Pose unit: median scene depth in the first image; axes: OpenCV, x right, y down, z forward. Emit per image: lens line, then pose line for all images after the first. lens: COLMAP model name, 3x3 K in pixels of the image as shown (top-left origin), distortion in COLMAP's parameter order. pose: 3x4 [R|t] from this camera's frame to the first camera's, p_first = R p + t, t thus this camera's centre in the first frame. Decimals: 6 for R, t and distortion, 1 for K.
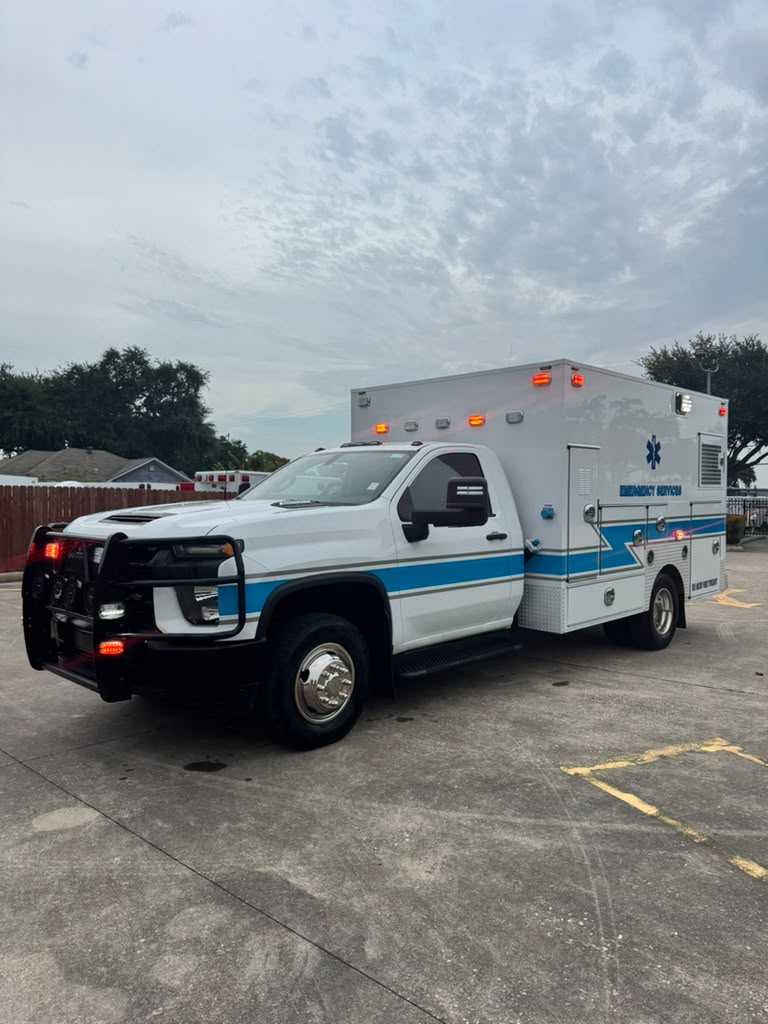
lens RADIAL K [[733.0, 0, 389.9], [0, 733.0, 511.8], [0, 0, 1]] dist [0.018543, -0.019187]
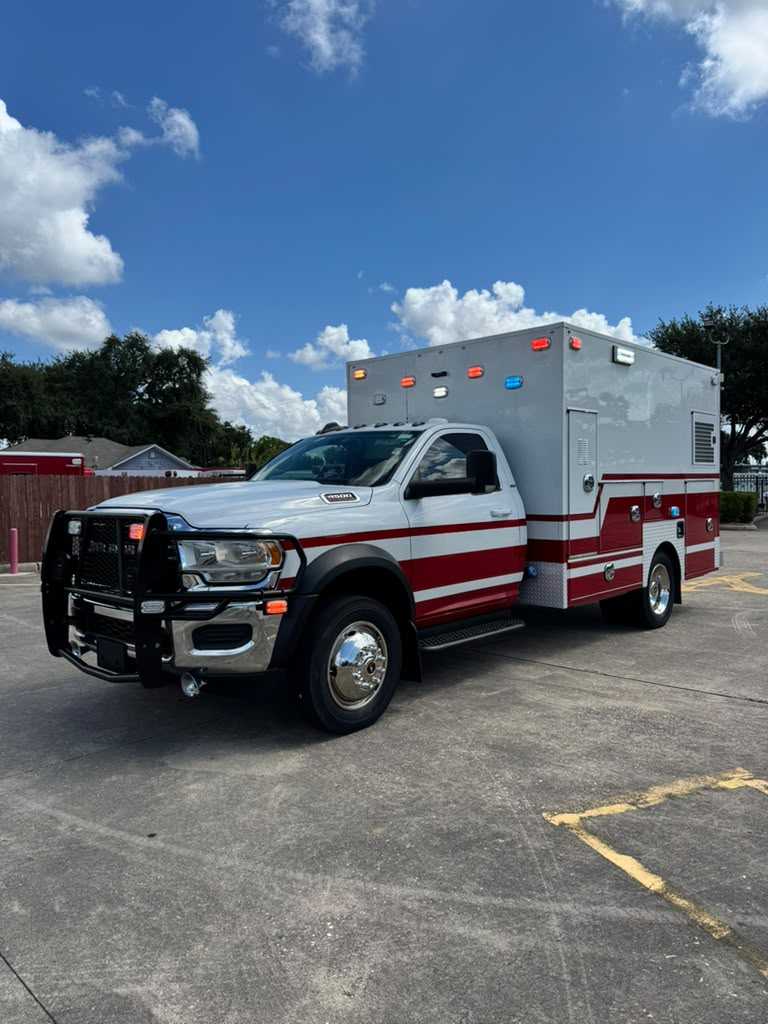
lens RADIAL K [[733.0, 0, 384.5], [0, 733.0, 511.9], [0, 0, 1]] dist [0.018543, -0.019187]
pose [[0.999695, -0.016388, -0.018486, 0.074491], [0.016810, 0.999597, 0.022893, -0.003389], [0.018103, -0.023197, 0.999567, 0.188476]]
